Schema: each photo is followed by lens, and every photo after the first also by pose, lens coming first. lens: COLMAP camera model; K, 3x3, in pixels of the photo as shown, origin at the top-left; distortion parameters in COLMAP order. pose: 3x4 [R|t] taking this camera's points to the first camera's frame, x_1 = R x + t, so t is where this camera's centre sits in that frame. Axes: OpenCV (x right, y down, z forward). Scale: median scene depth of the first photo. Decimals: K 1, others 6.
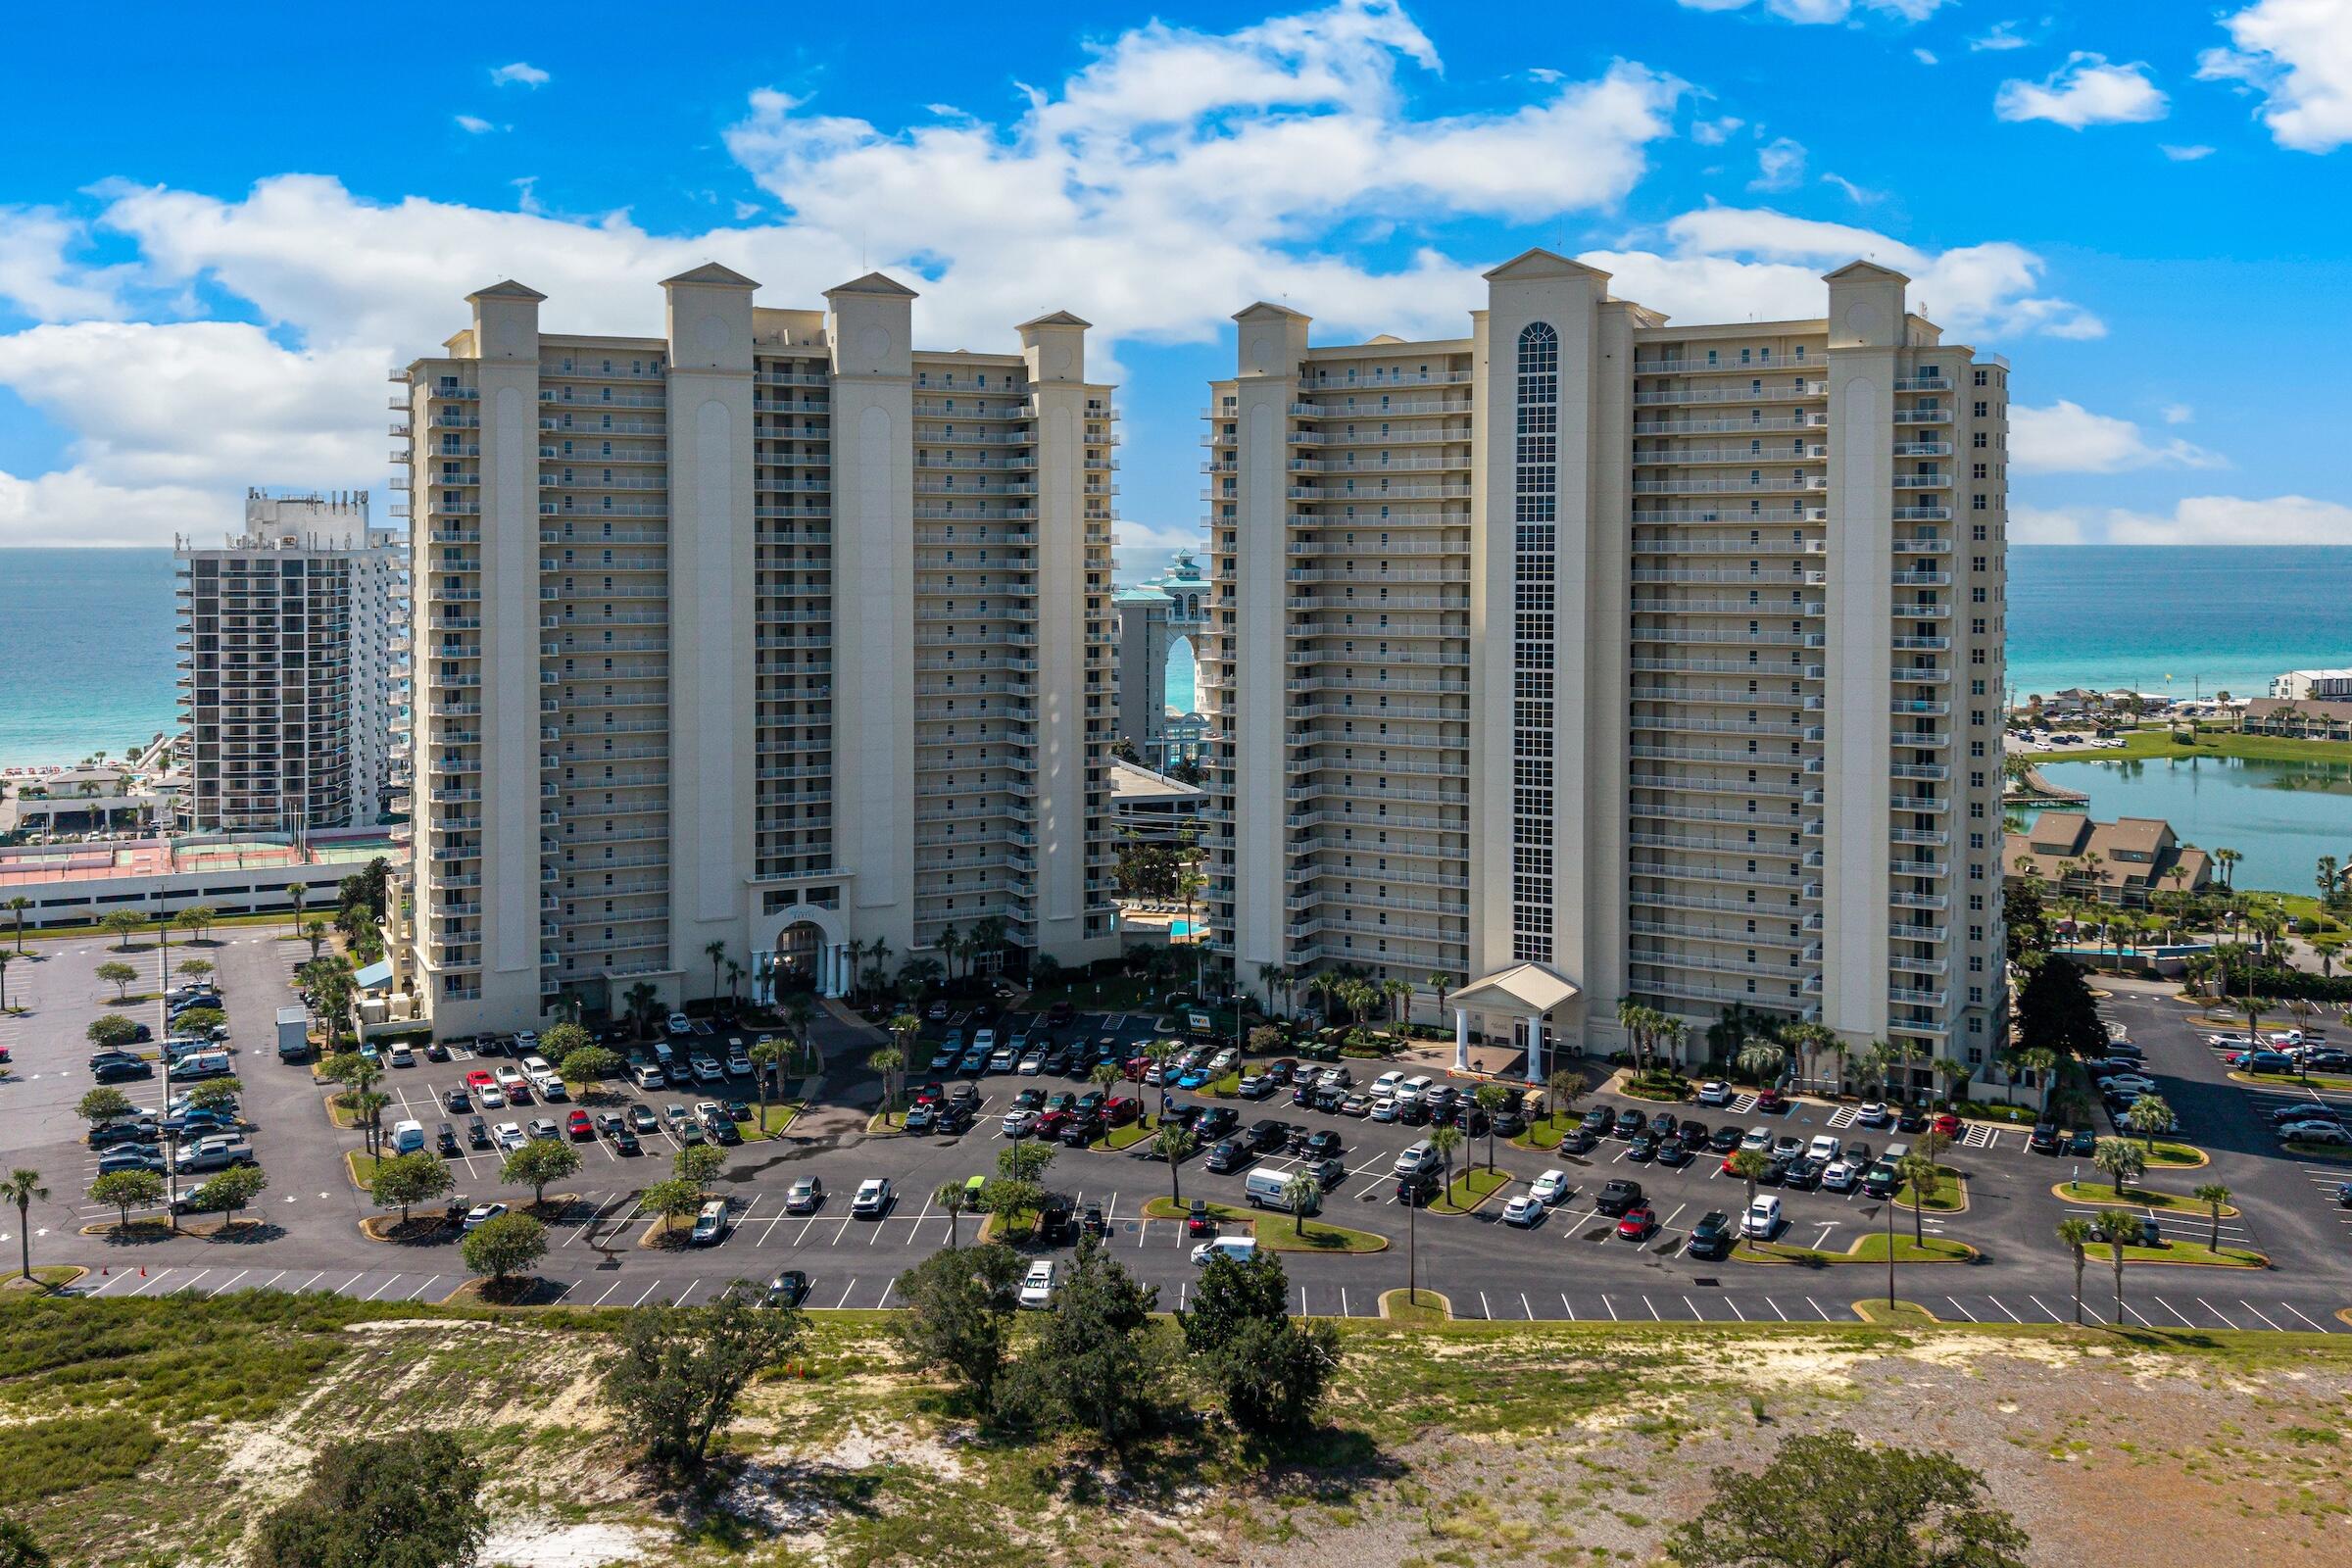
lens RADIAL K [[1966.0, 0, 1176.0], [0, 1966.0, 784.0], [0, 0, 1]] dist [0.029769, -0.005028]
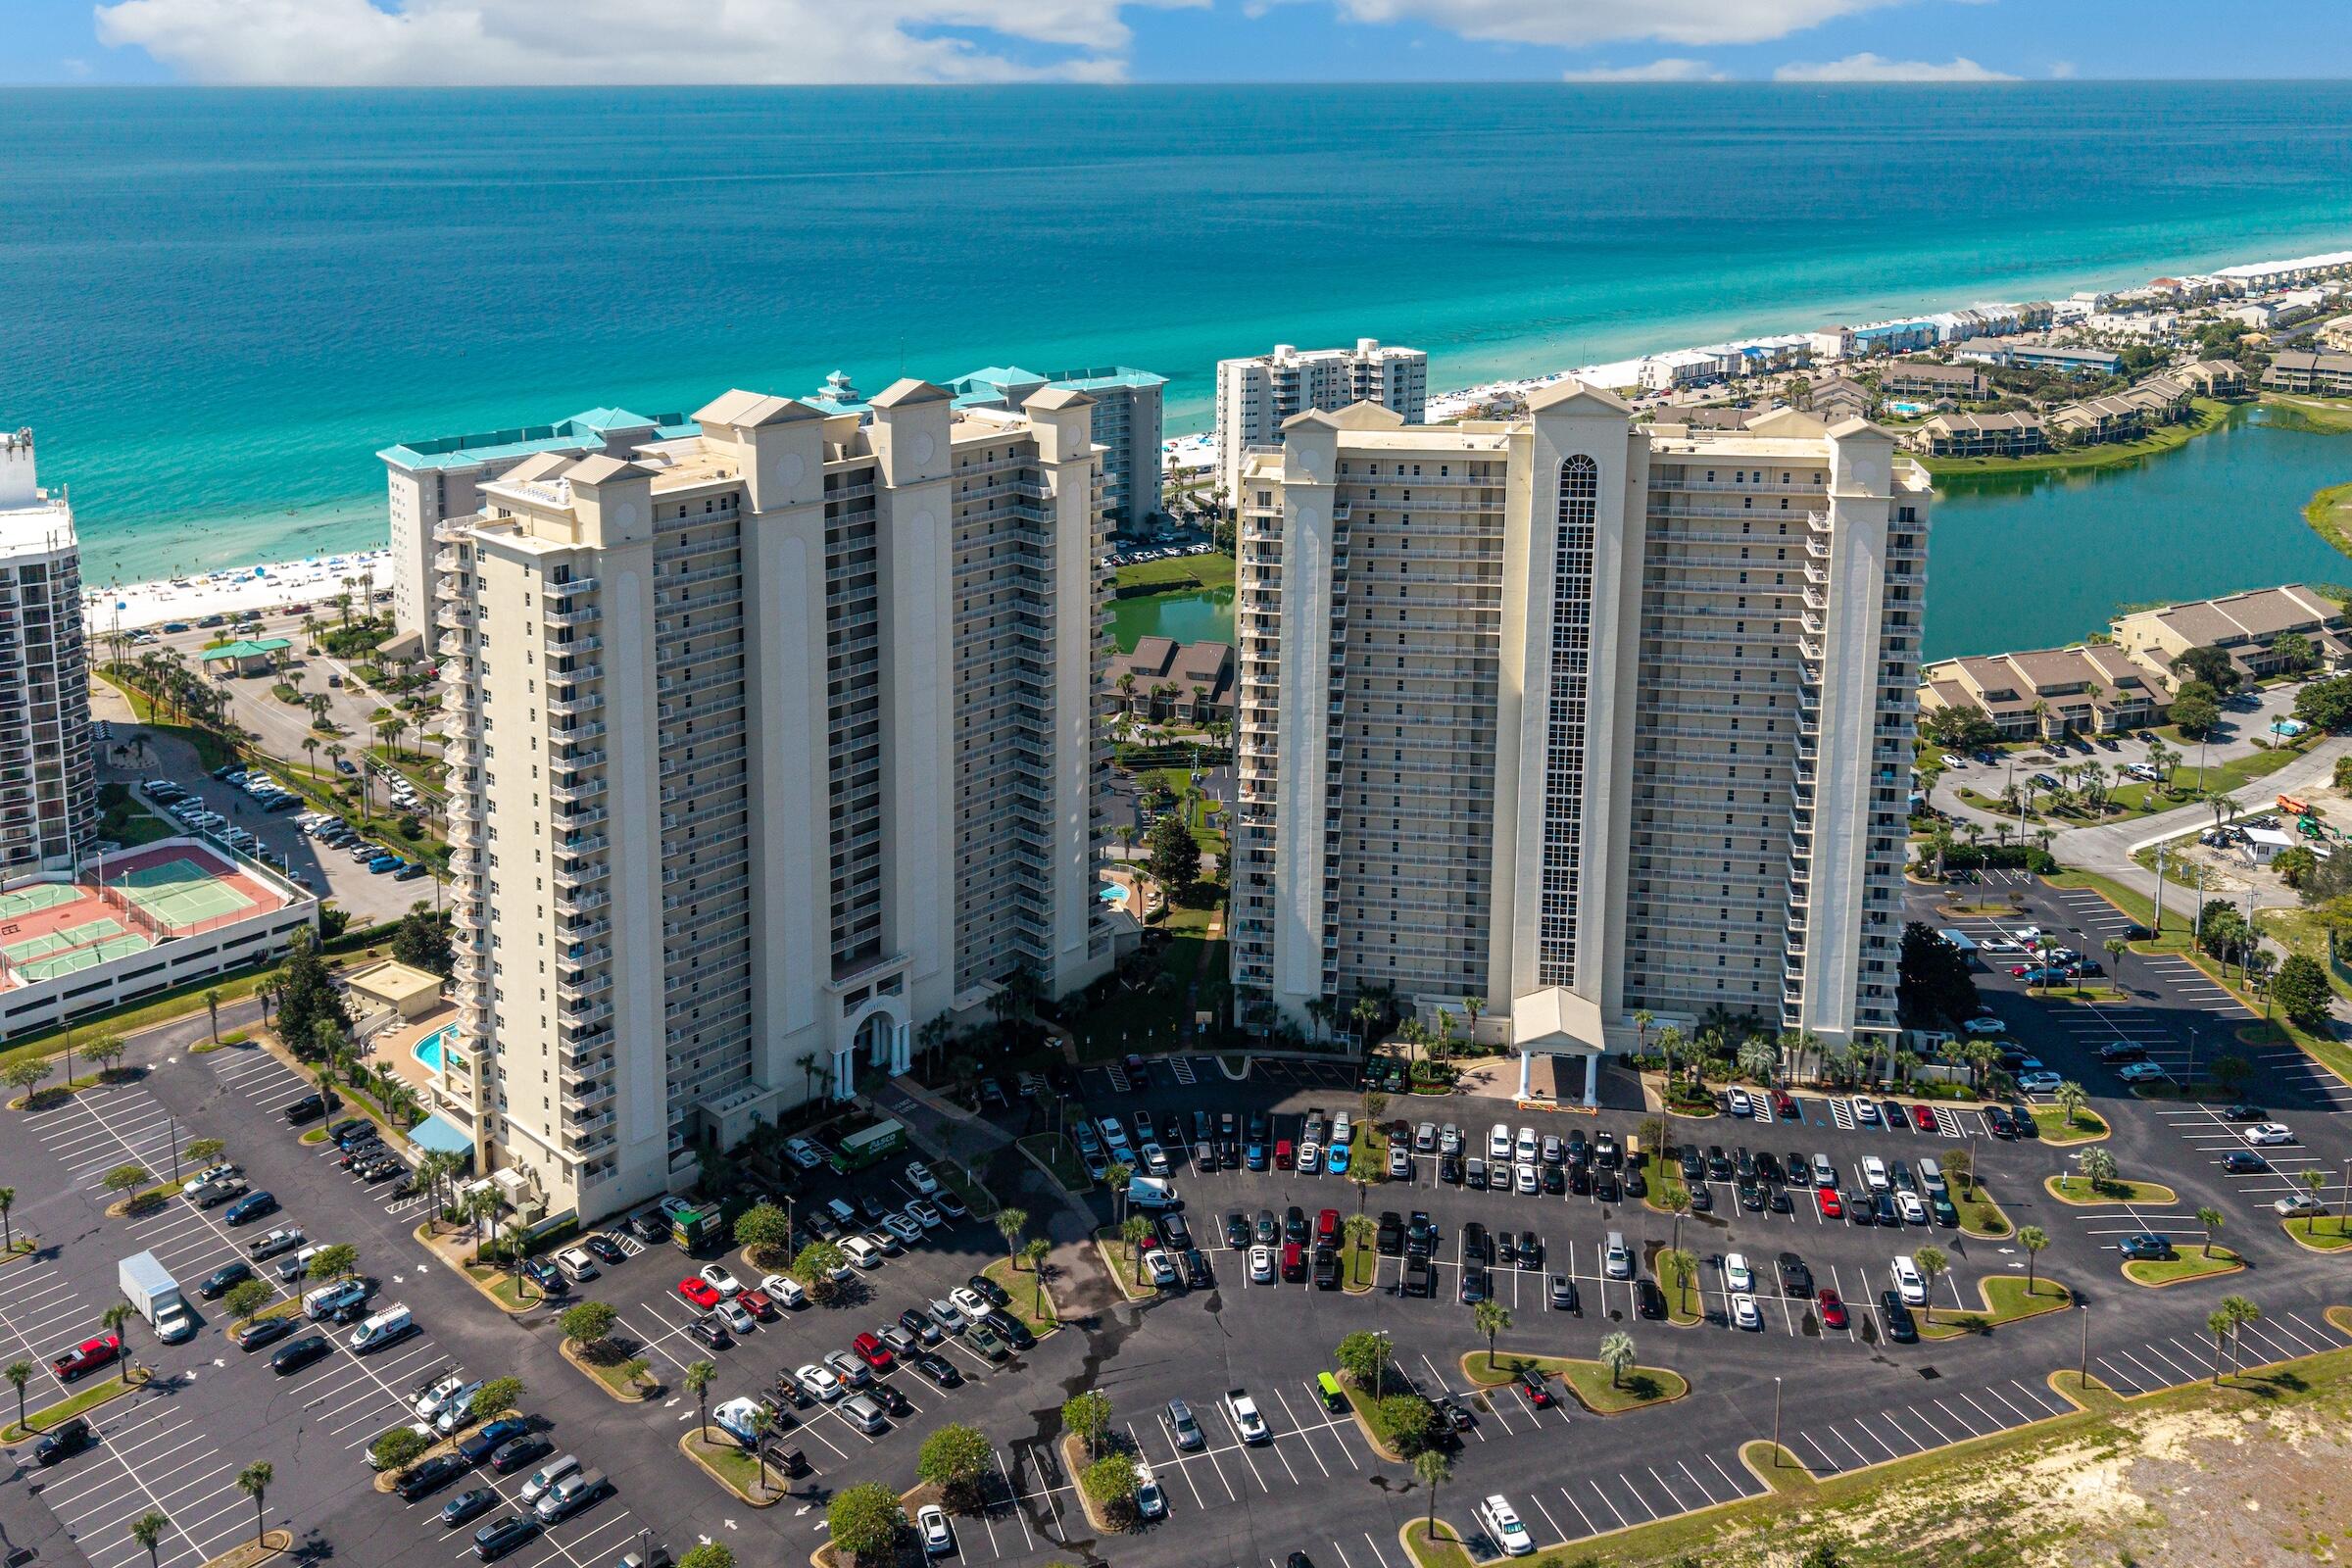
lens RADIAL K [[1912.4, 0, 1166.0], [0, 1912.4, 607.4], [0, 0, 1]] dist [0.019114, -0.001652]
pose [[0.940601, -0.080385, 0.329862, -0.381781], [0.036682, 0.989941, 0.136642, -0.287143], [-0.337528, -0.116425, 0.934088, 0.045104]]
